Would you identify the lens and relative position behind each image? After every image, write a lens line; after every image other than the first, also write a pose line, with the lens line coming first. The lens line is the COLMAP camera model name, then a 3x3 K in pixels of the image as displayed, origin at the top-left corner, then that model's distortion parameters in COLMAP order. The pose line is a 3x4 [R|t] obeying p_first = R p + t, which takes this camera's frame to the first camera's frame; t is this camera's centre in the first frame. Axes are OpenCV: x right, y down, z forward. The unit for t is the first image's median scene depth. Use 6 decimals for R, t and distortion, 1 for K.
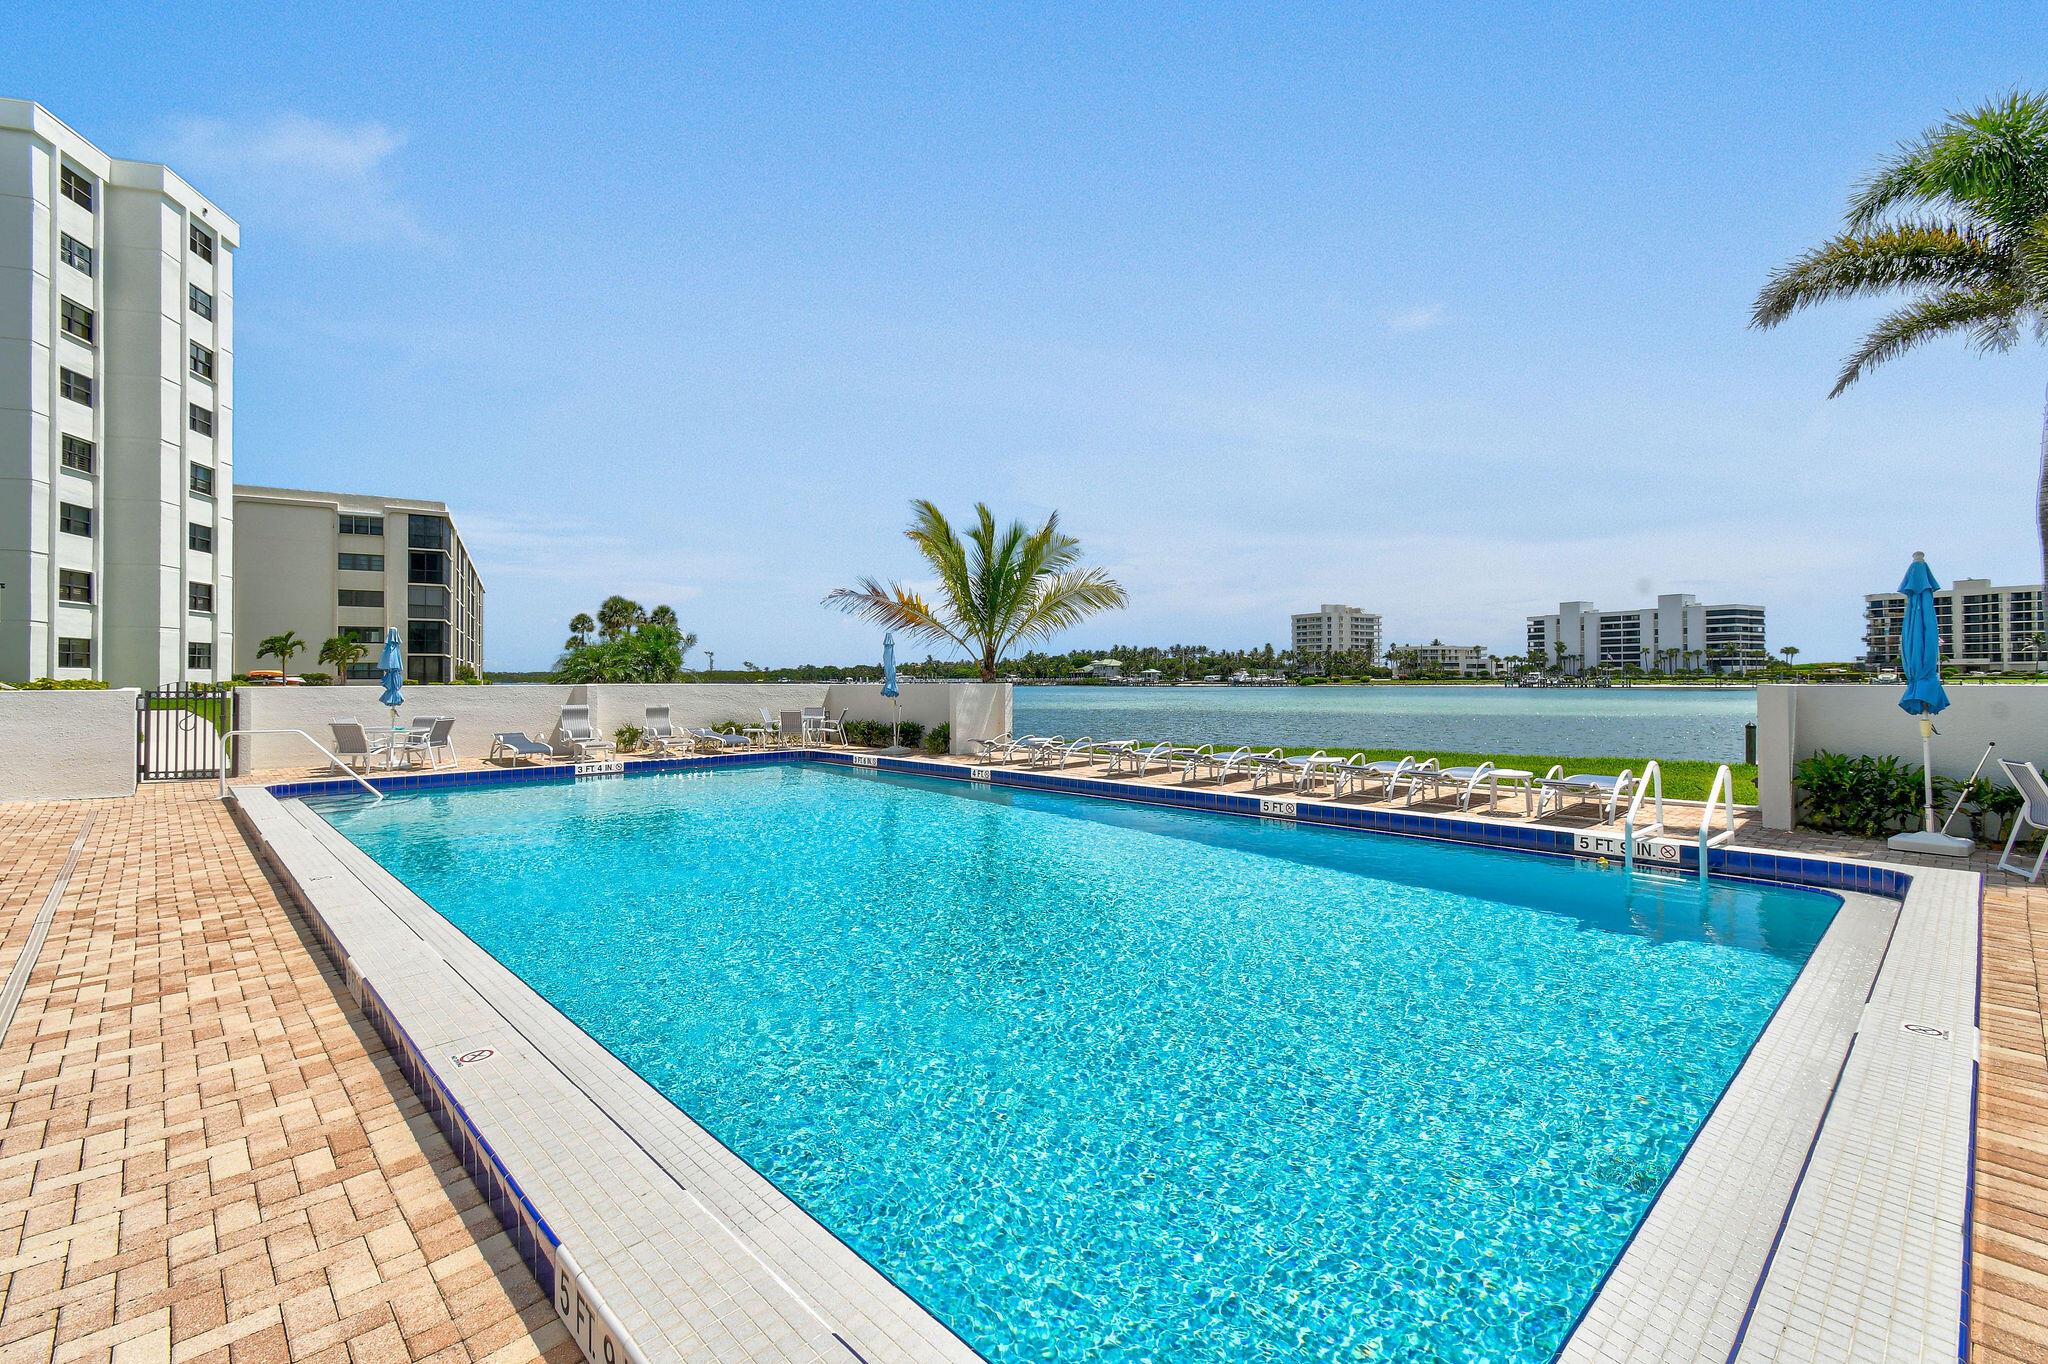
lens RADIAL K [[906.1, 0, 1027.4], [0, 906.1, 664.4], [0, 0, 1]] dist [0.021696, -0.004290]
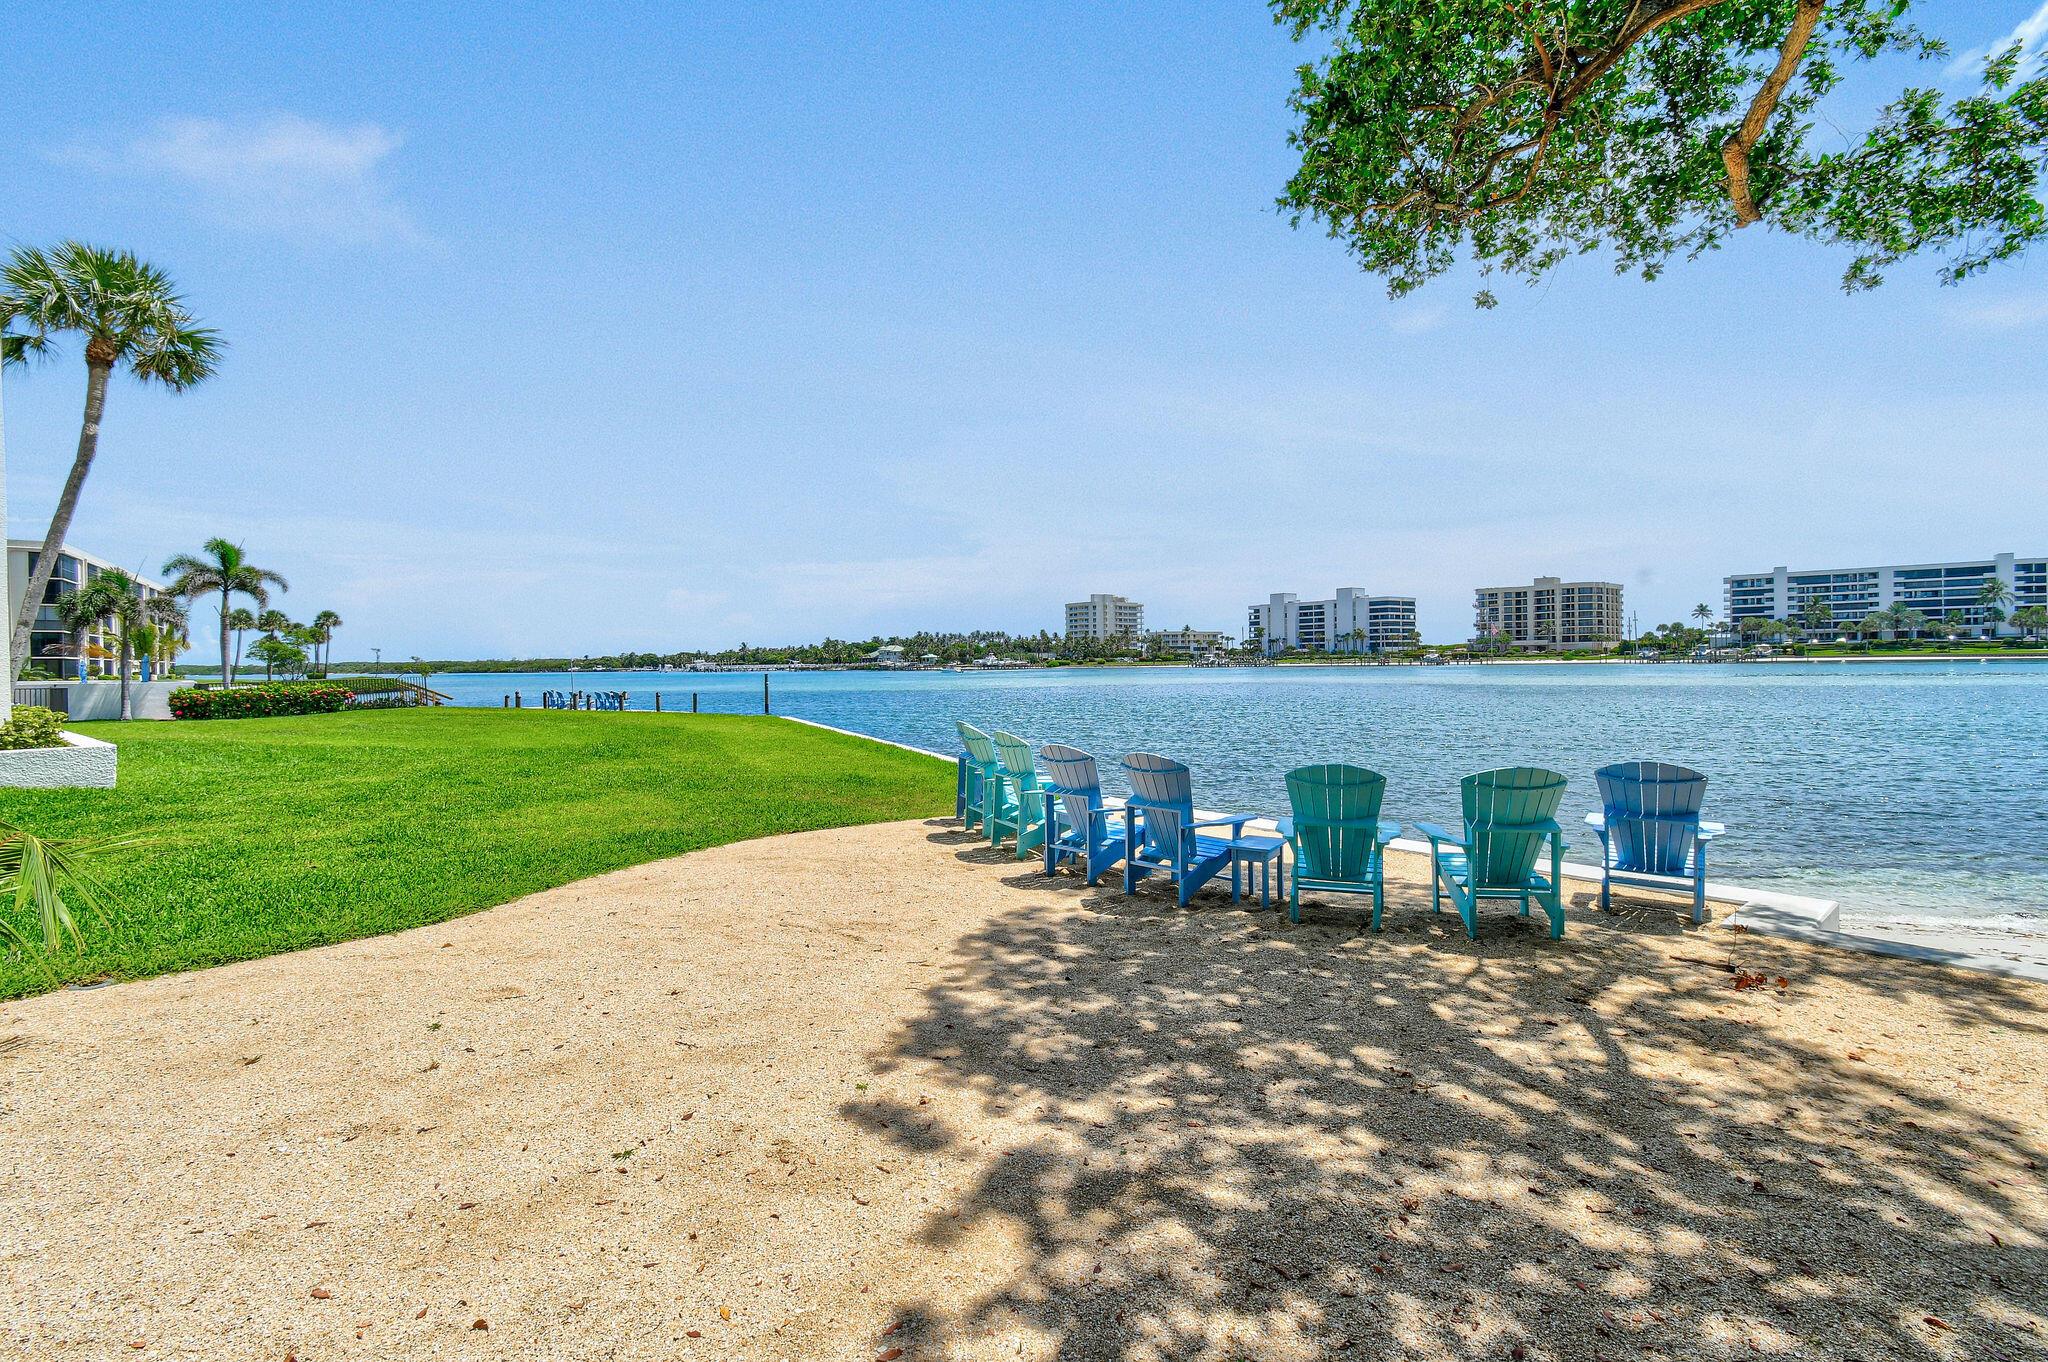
lens RADIAL K [[906.1, 0, 1038.9], [0, 906.1, 667.3], [0, 0, 1]] dist [0.021696, -0.004290]
pose [[0.991300, -0.012465, 0.131033, 0.151293], [0.009543, 0.999692, 0.022903, -0.003544], [-0.131278, -0.021453, 0.991113, -0.132068]]
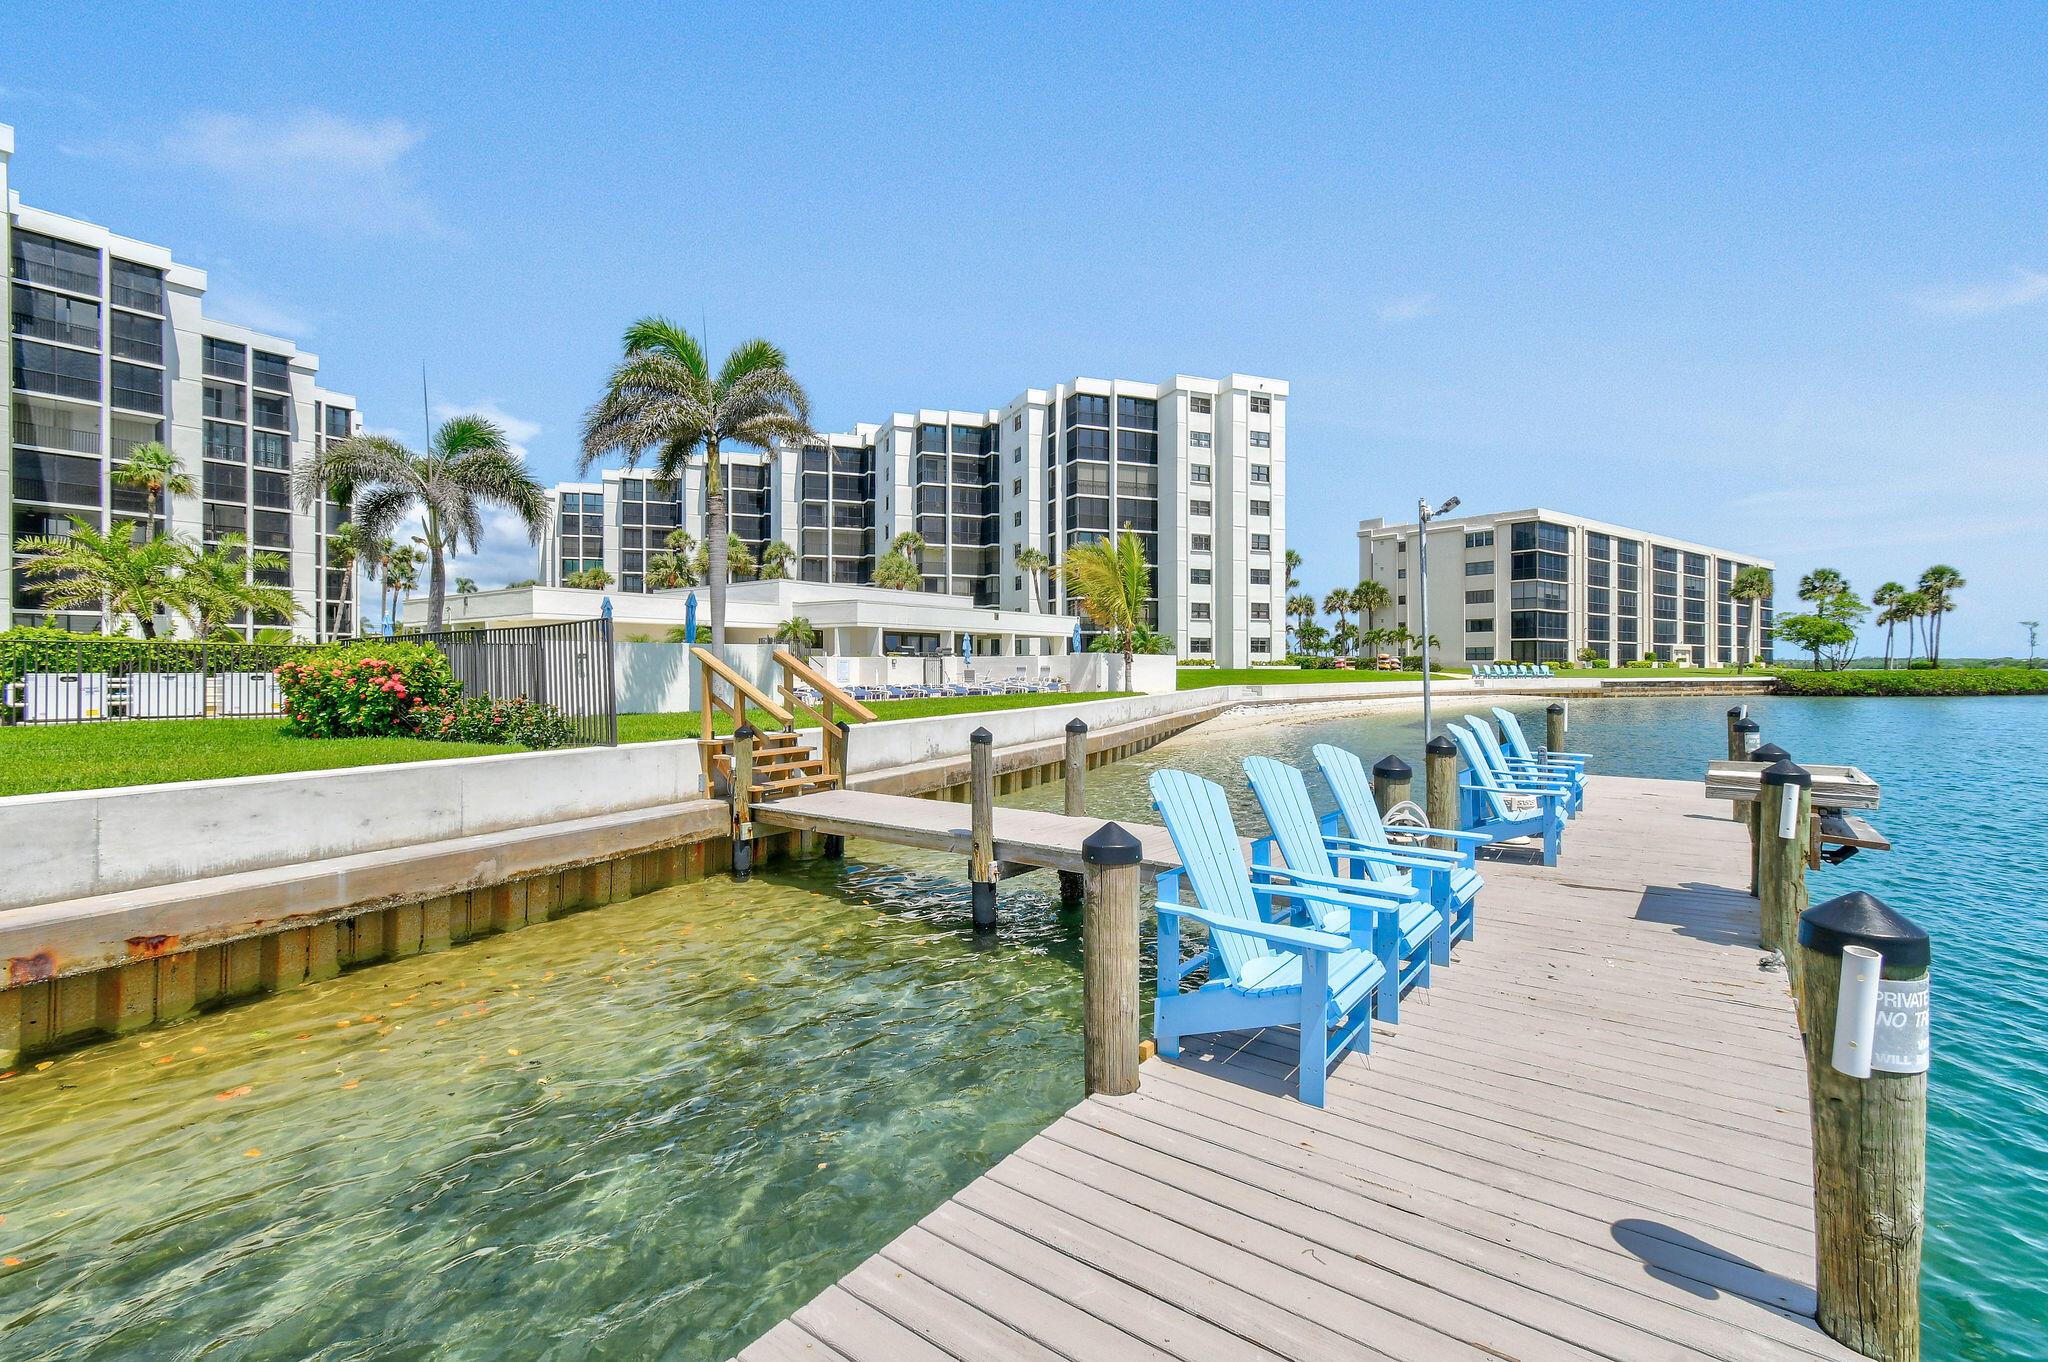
lens RADIAL K [[906.1, 0, 1029.0], [0, 906.1, 662.7], [0, 0, 1]] dist [0.021696, -0.004290]
pose [[0.146375, -0.002444, -0.989226, 0.107493], [0.015386, 0.999882, -0.000194, 0.002632], [0.989110, -0.015192, 0.146395, 0.047832]]
